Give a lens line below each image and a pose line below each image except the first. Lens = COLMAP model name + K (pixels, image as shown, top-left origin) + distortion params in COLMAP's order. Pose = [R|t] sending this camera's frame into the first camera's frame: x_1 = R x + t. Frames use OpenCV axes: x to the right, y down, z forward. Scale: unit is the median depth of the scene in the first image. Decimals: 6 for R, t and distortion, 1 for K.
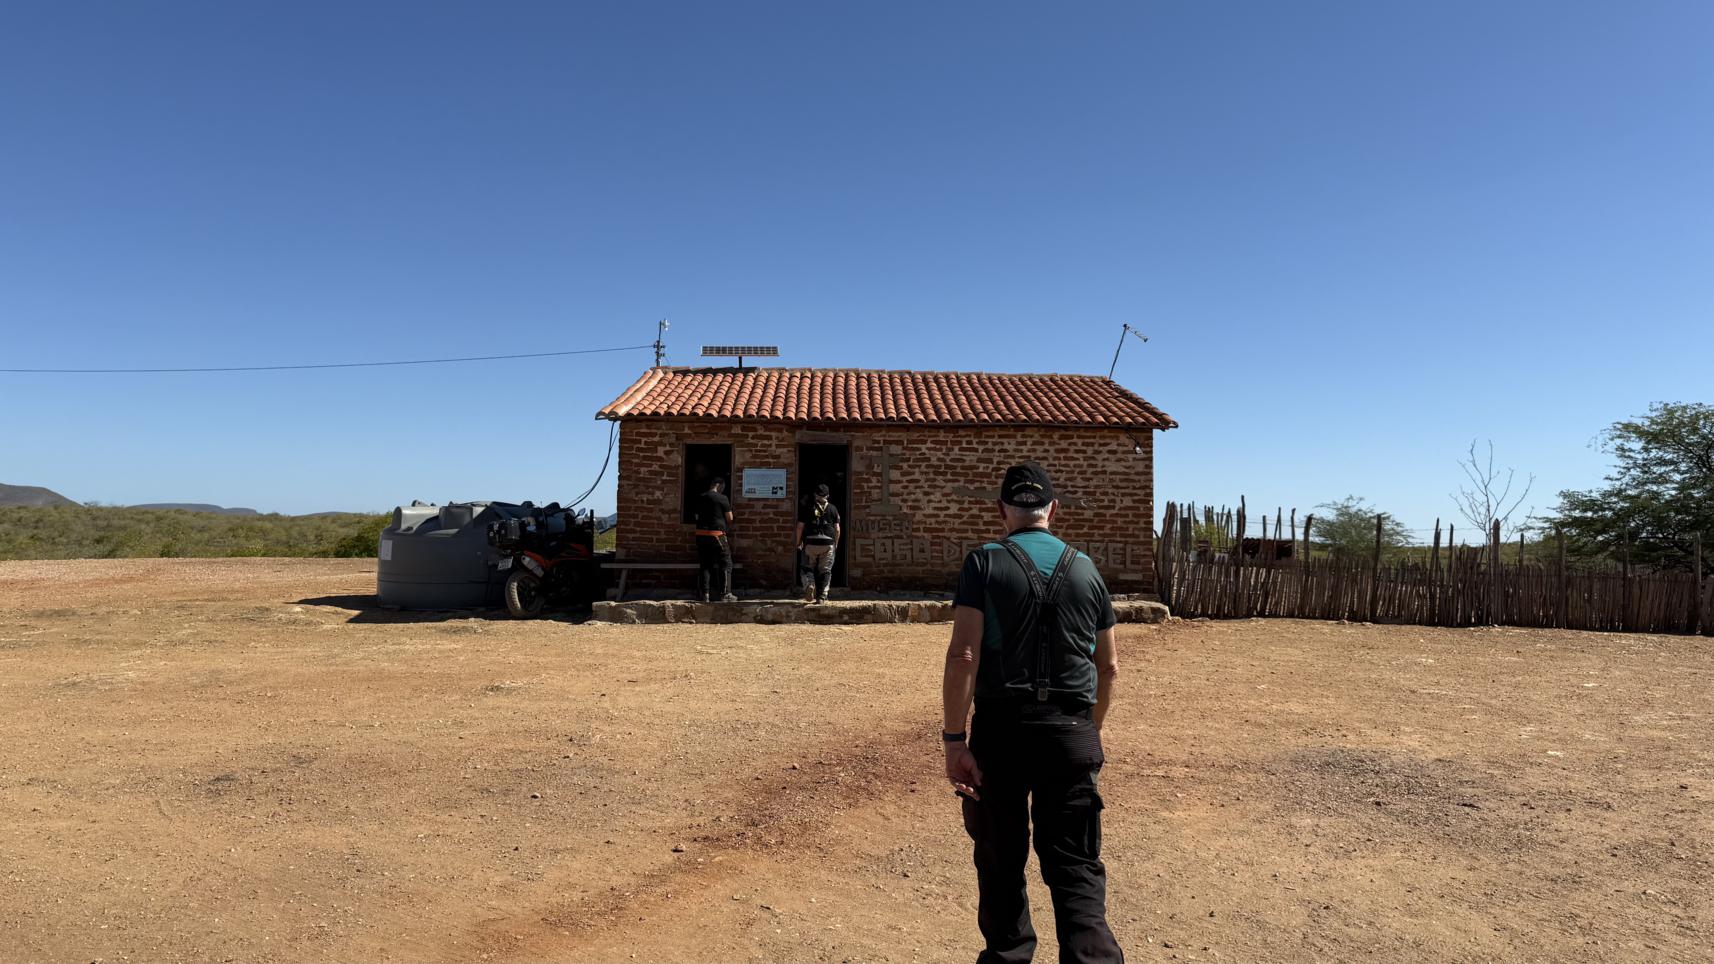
lens RADIAL K [[1208.0, 0, 857.0], [0, 1208.0, 482.0], [0, 0, 1]] dist [0.085496, -0.094948]
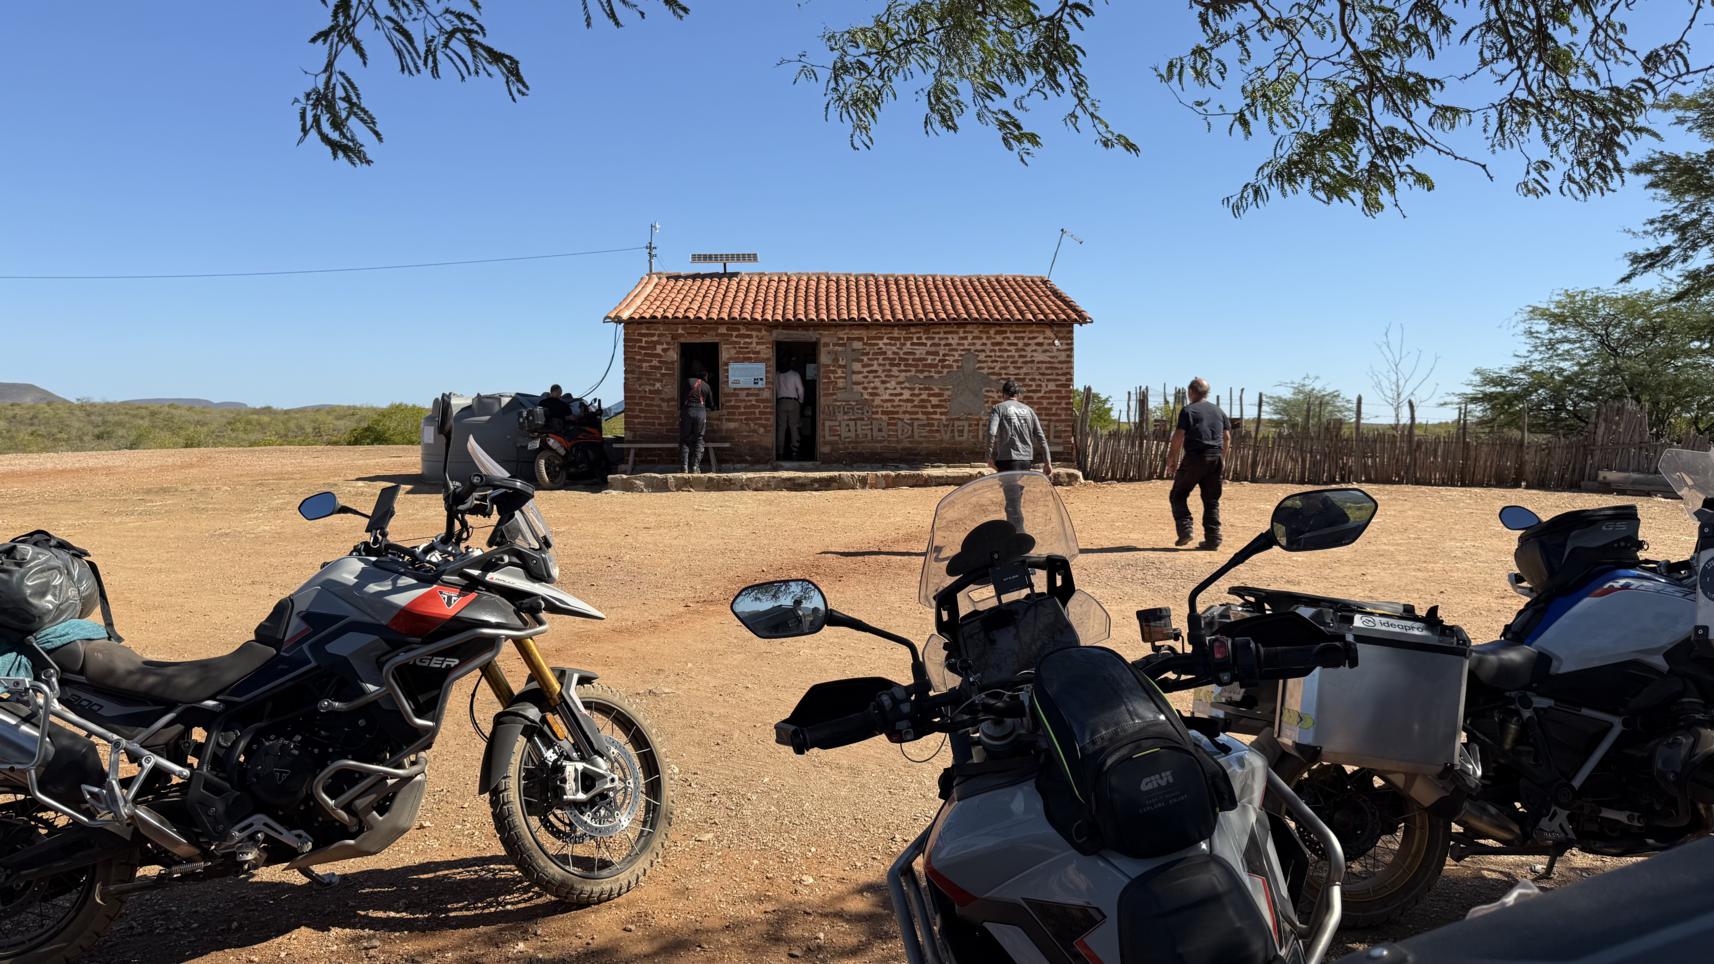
lens RADIAL K [[1208.0, 0, 857.0], [0, 1208.0, 482.0], [0, 0, 1]] dist [0.085496, -0.094948]
pose [[0.999880, -0.014769, 0.004659, 0.024227], [0.014269, 0.995530, 0.093366, -0.003855], [-0.006017, -0.093288, 0.995621, -0.193796]]
